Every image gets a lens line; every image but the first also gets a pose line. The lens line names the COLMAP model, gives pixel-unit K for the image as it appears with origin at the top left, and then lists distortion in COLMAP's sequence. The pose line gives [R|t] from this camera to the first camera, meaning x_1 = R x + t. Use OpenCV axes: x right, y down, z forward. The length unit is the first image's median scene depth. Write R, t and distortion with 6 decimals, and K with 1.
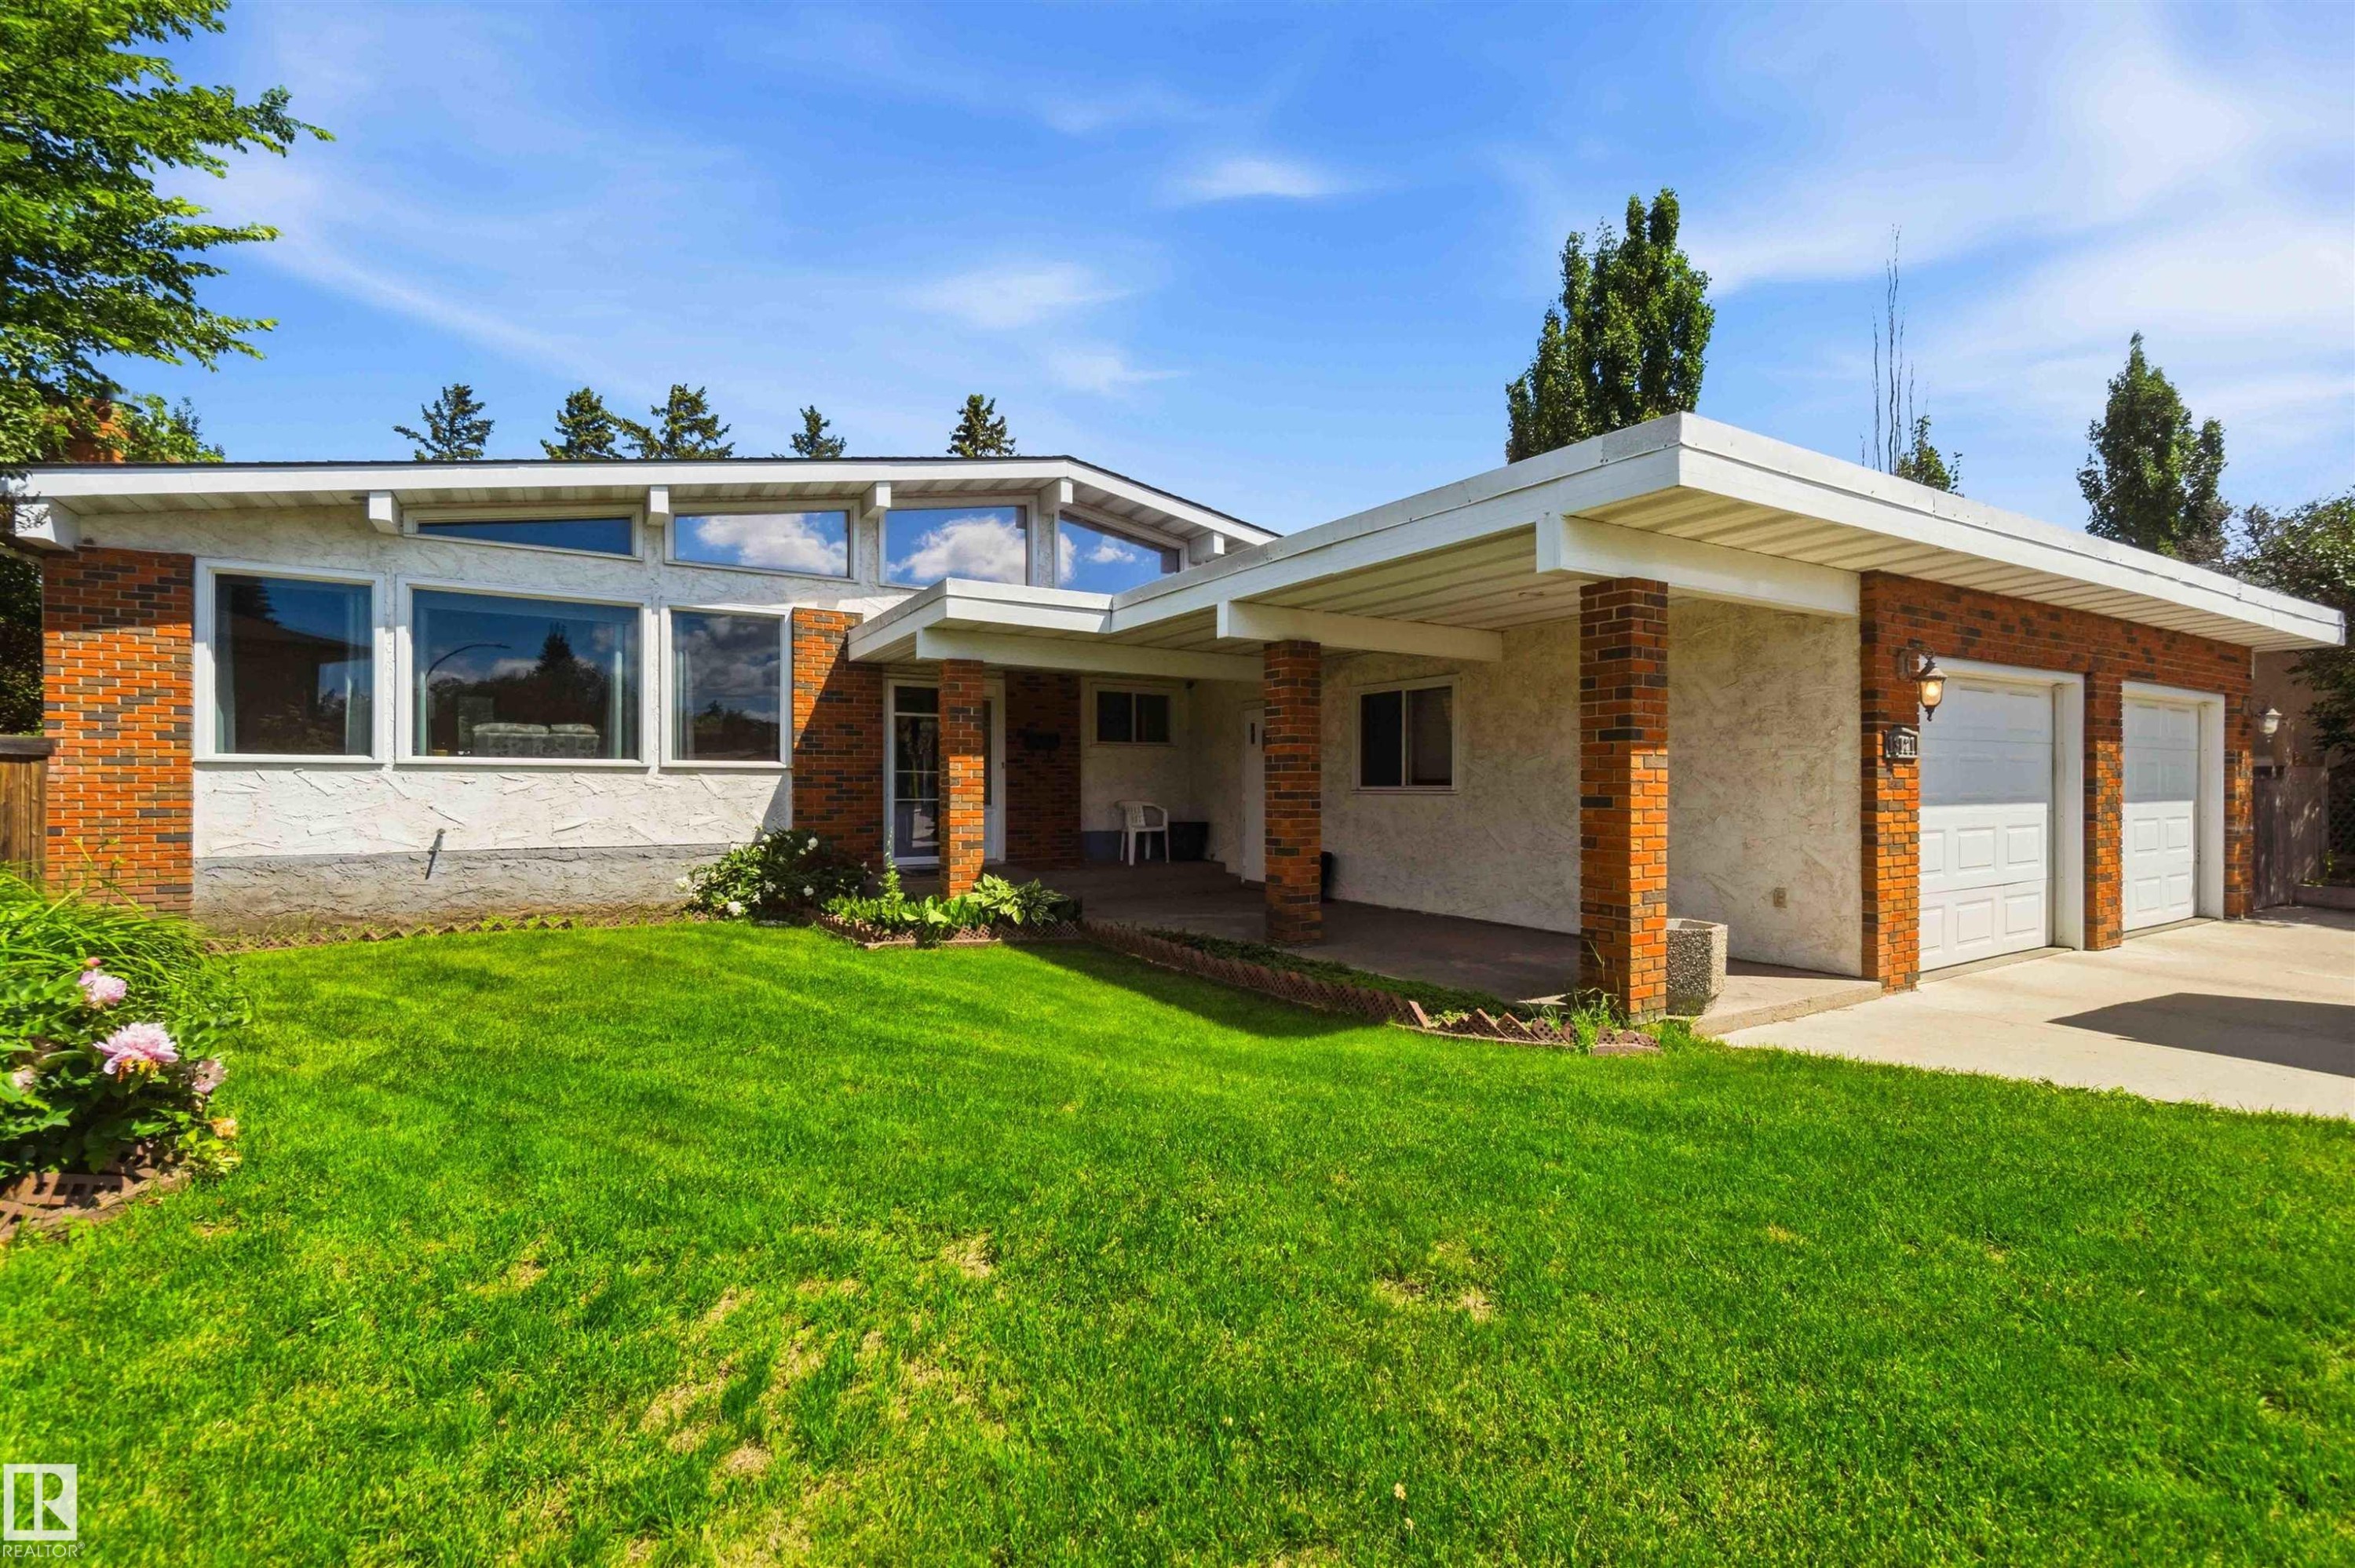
lens RADIAL K [[1025.9, 0, 1177.6], [0, 1025.9, 765.8], [0, 0, 1]] dist [-0.003418, -0.000472]
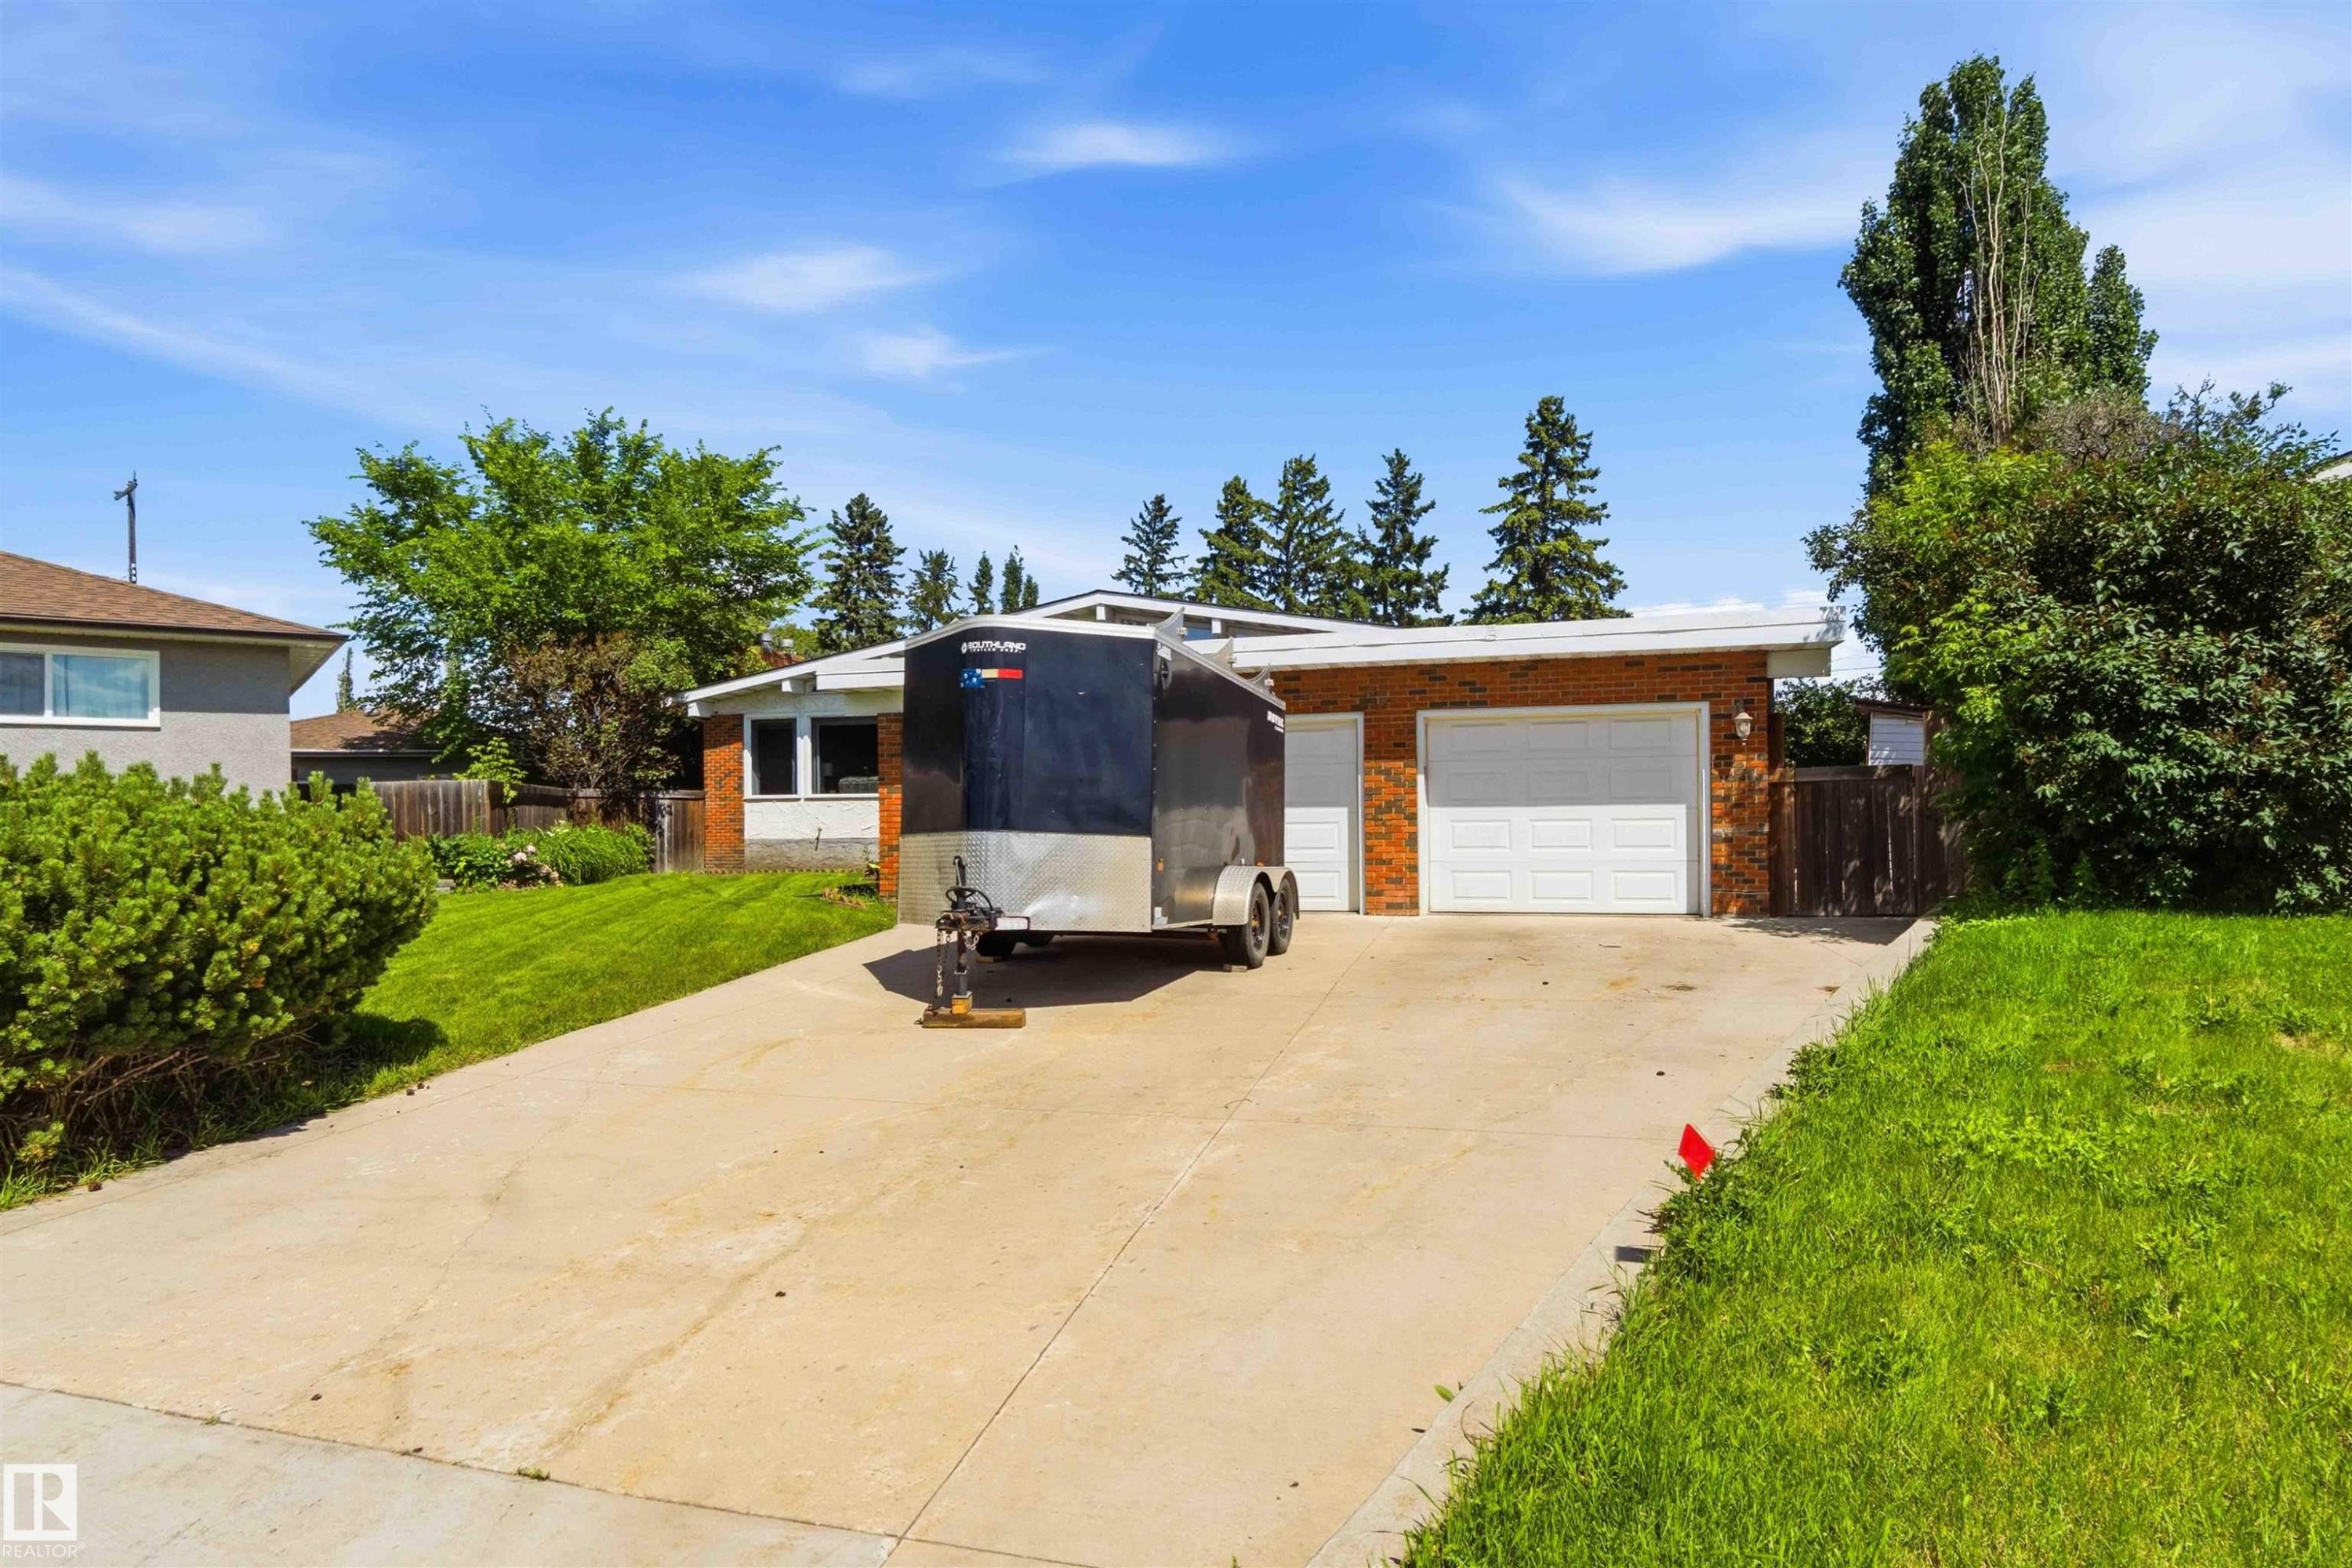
lens RADIAL K [[1268.0, 0, 1184.2], [0, 1268.0, 792.0], [0, 0, 1]] dist [-0.001977, 0.000134]
pose [[0.694014, -0.020155, -0.719680, 1.747853], [0.024926, 0.999681, -0.003959, 0.015303], [0.719530, -0.015191, 0.694295, -0.302783]]
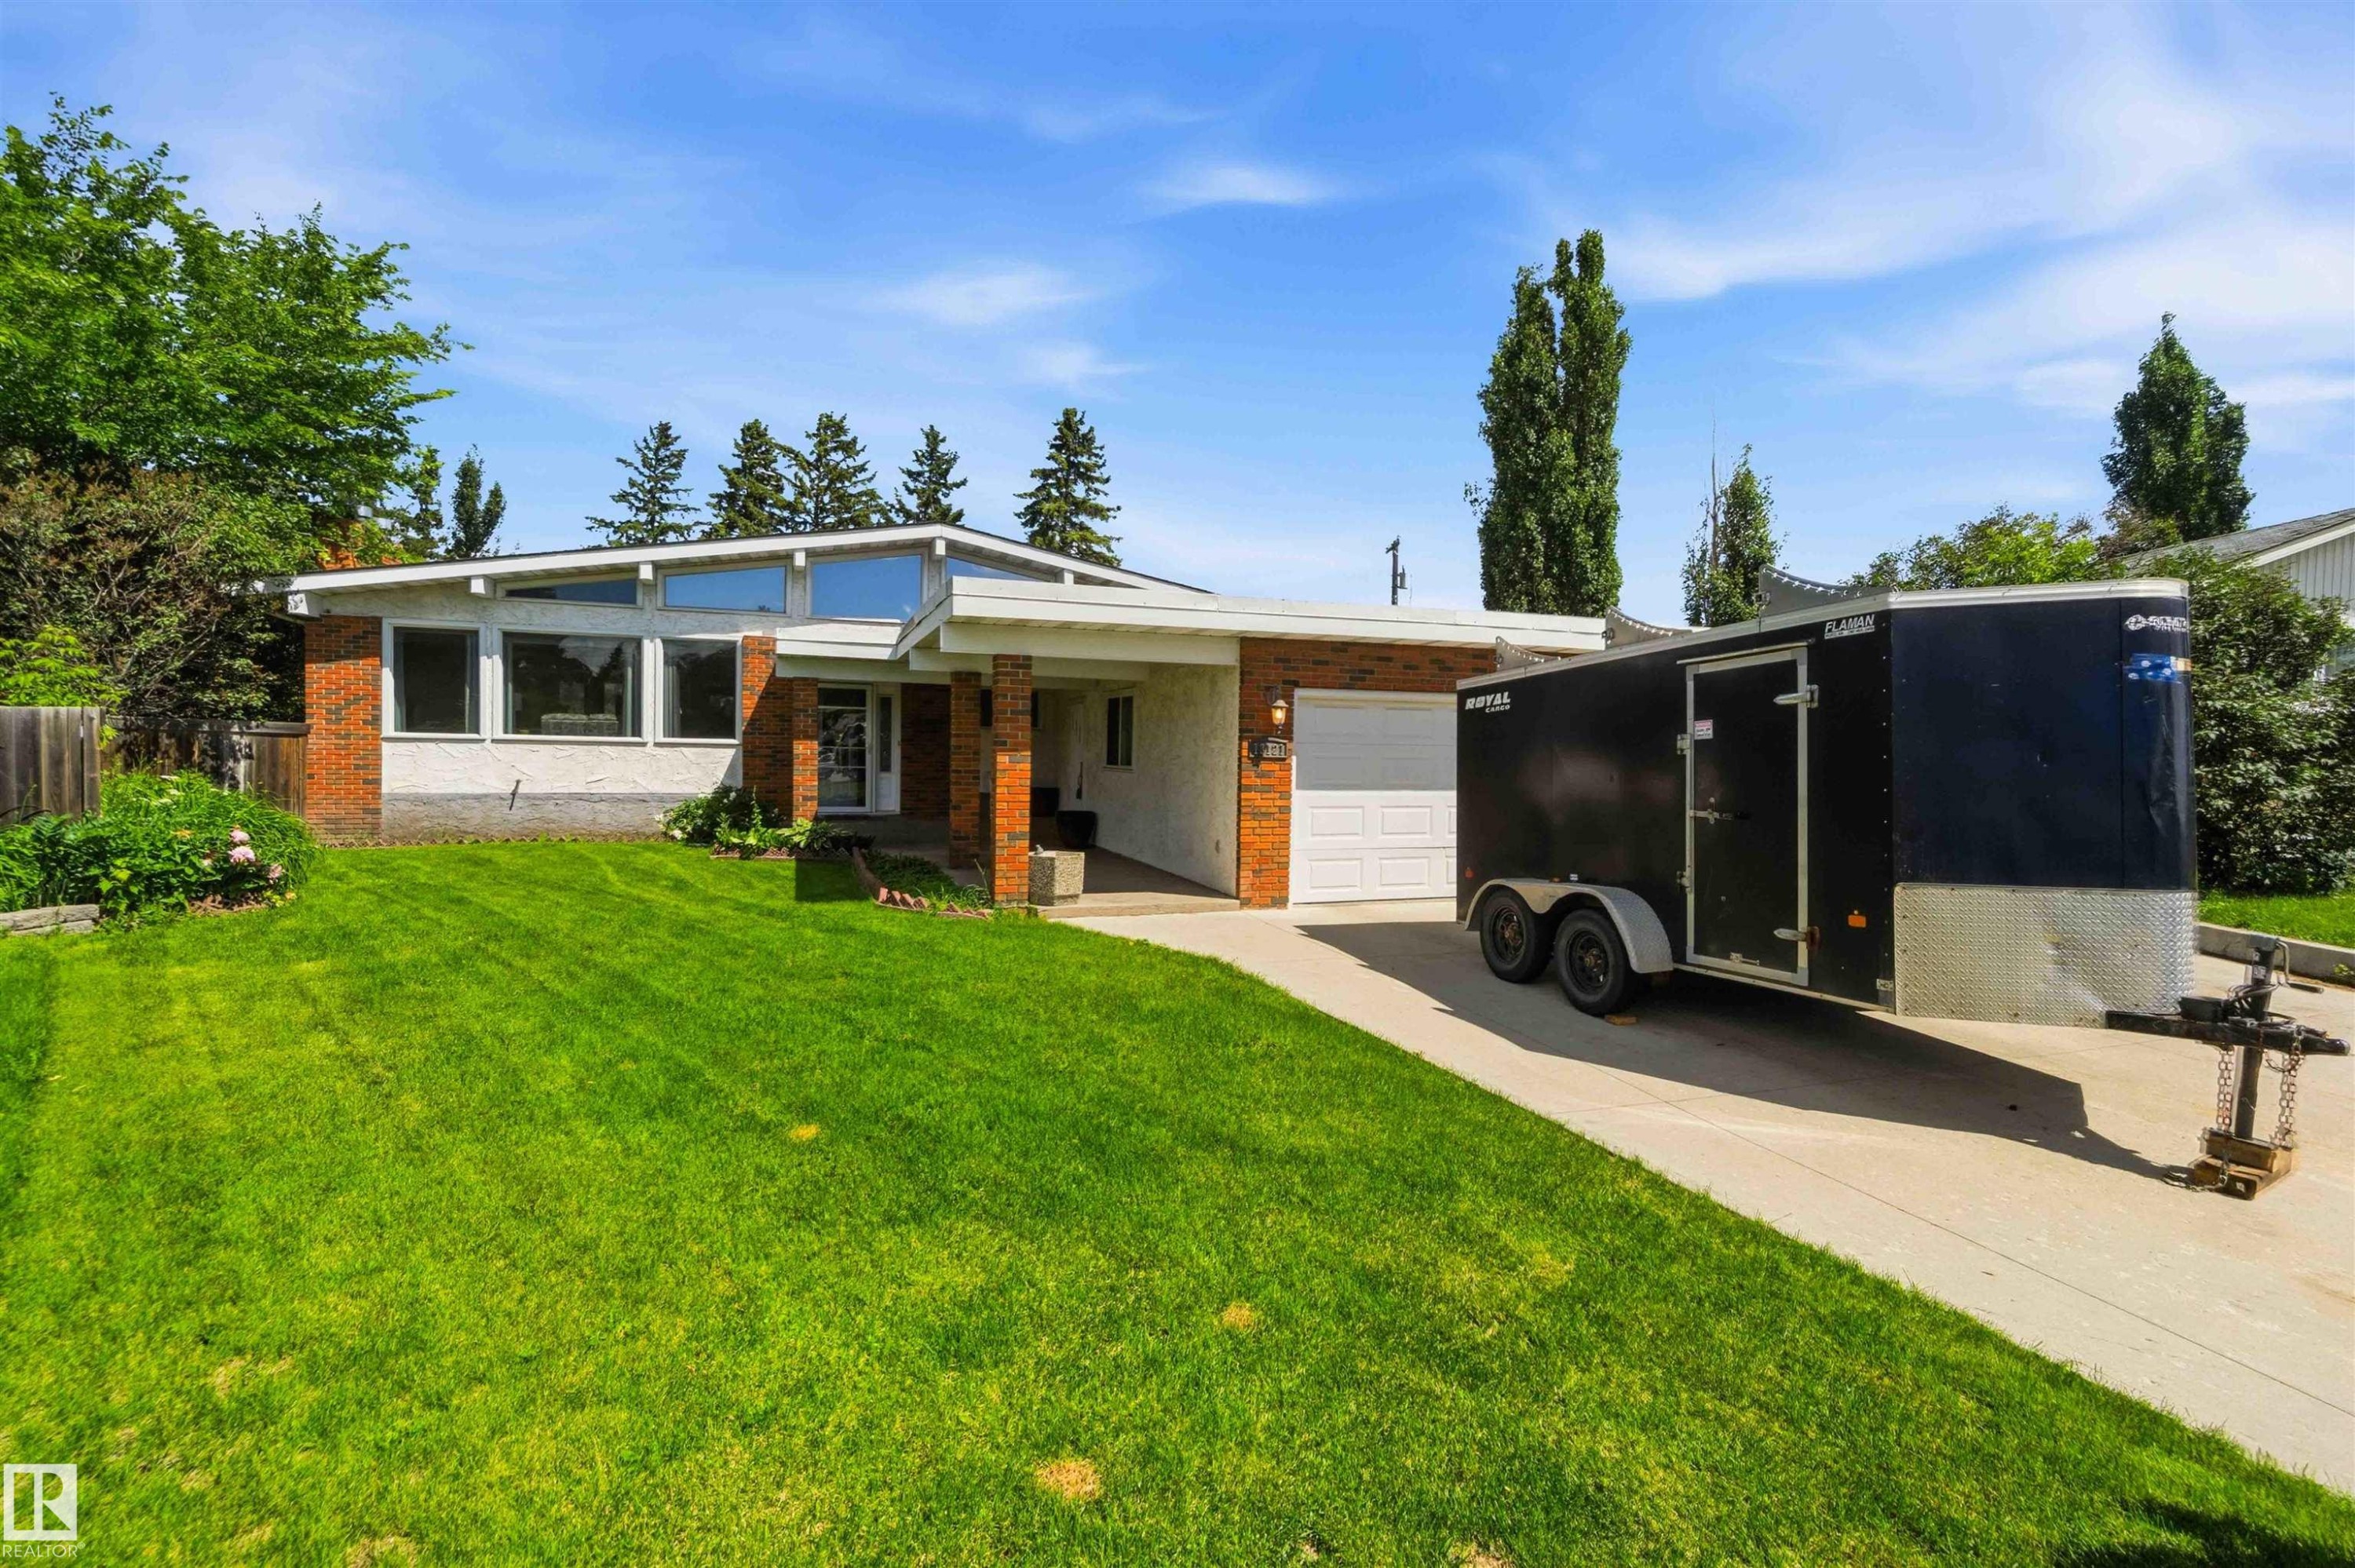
lens RADIAL K [[1013.7, 0, 1189.6], [0, 1013.7, 754.9], [0, 0, 1]] dist [-0.014220, -0.000028]
pose [[0.982992, 0.018899, -0.182671, 0.619191], [-0.014346, 0.999553, 0.026214, -0.034982], [0.183085, -0.023147, 0.982825, -0.373607]]
